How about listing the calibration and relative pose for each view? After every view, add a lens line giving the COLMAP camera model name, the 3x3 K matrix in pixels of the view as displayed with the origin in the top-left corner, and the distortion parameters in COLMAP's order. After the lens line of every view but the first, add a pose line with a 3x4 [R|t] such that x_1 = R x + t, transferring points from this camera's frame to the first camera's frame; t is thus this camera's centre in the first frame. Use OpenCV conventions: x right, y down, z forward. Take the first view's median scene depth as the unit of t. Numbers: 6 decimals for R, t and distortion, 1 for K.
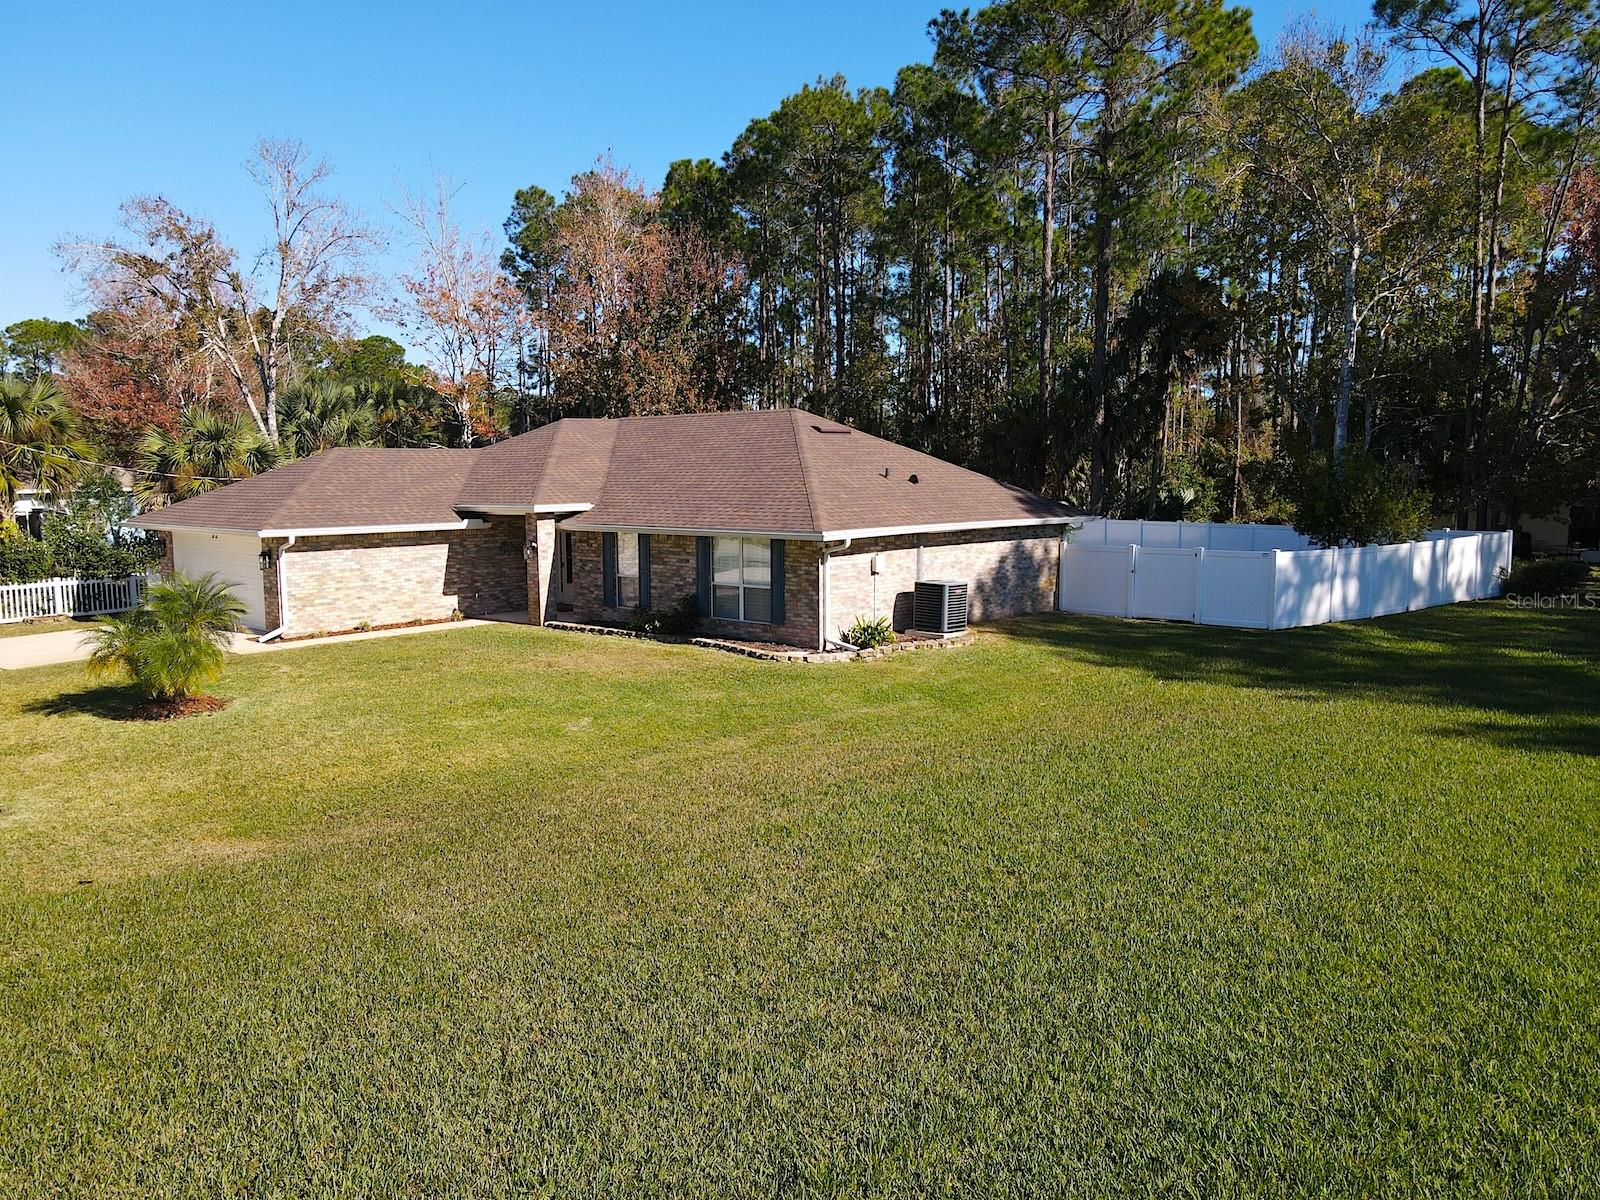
lens RADIAL K [[1204.8, 0, 786.7], [0, 1204.8, 599.9], [0, 0, 1]] dist [0.000157, 0.032717]
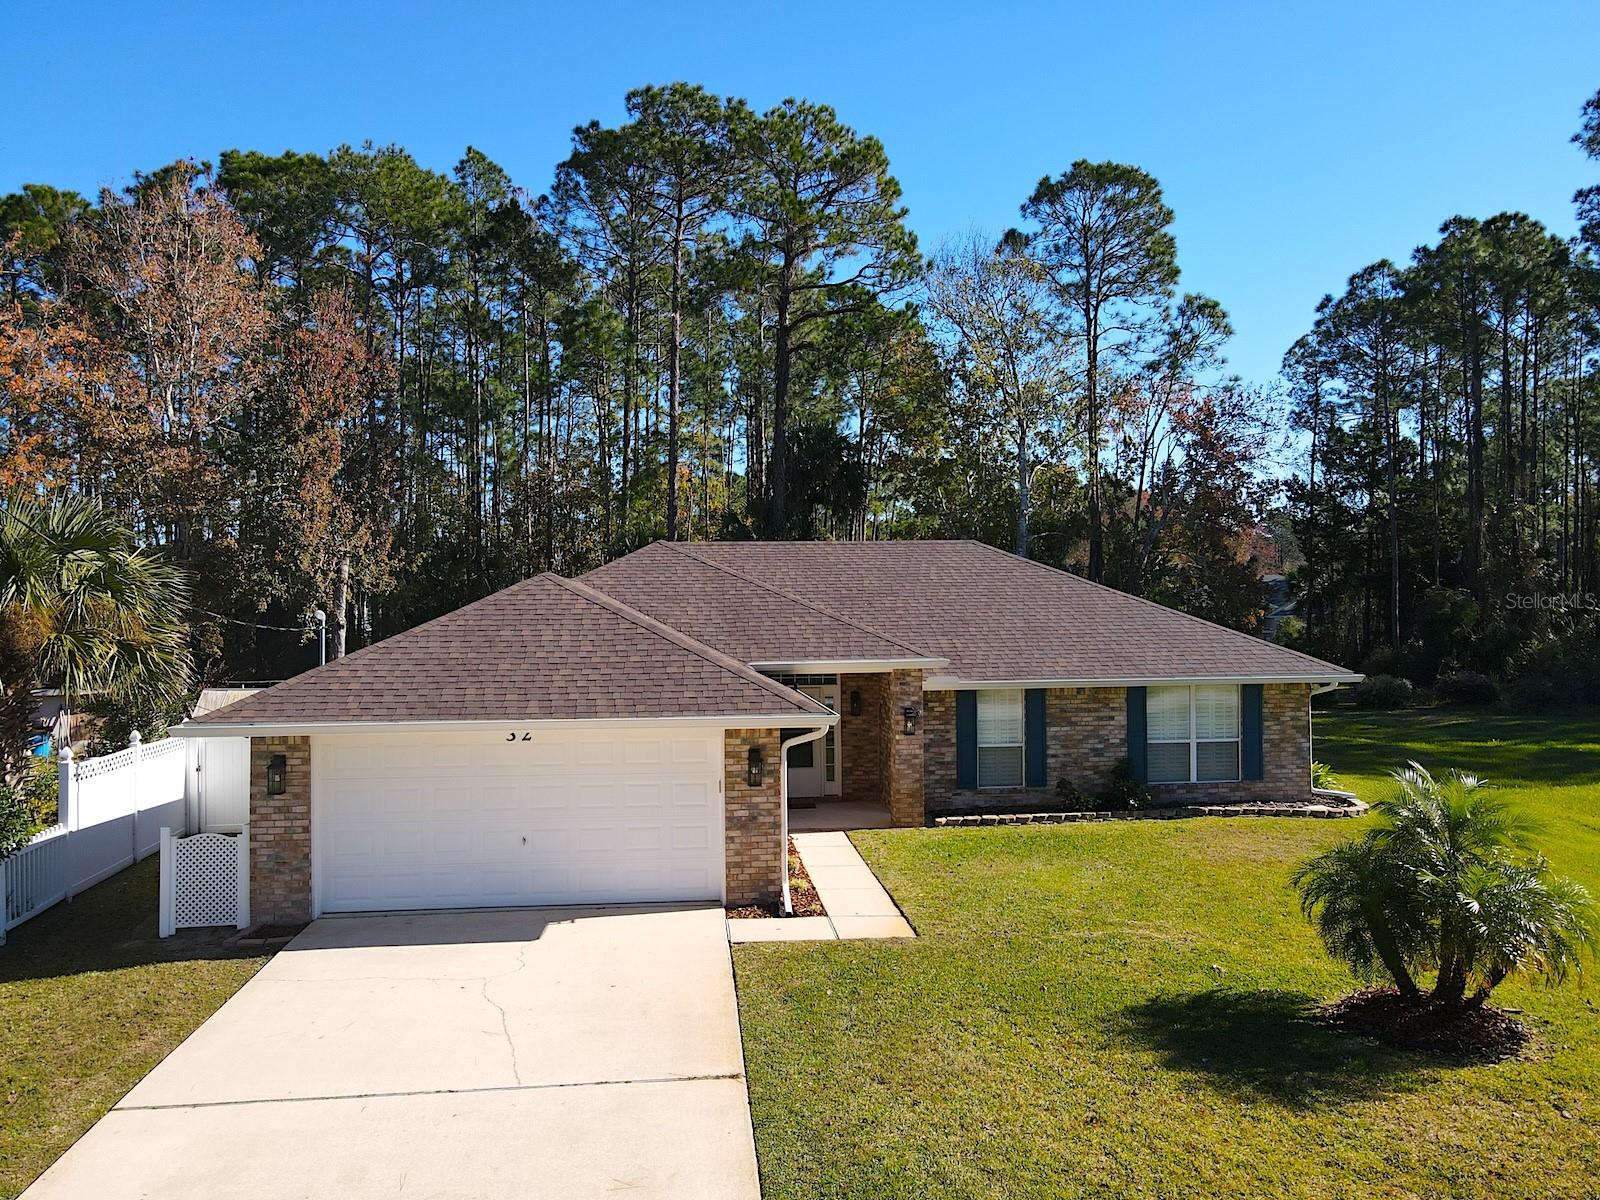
lens RADIAL K [[1204.8, 0, 793.2], [0, 1204.8, 595.6], [0, 0, 1]] dist [0.000157, 0.032717]
pose [[0.670403, 0.008570, 0.741948, -0.831314], [0.086169, 0.992268, -0.089322, -0.059941], [-0.736977, 0.123814, 0.664481, 0.596247]]
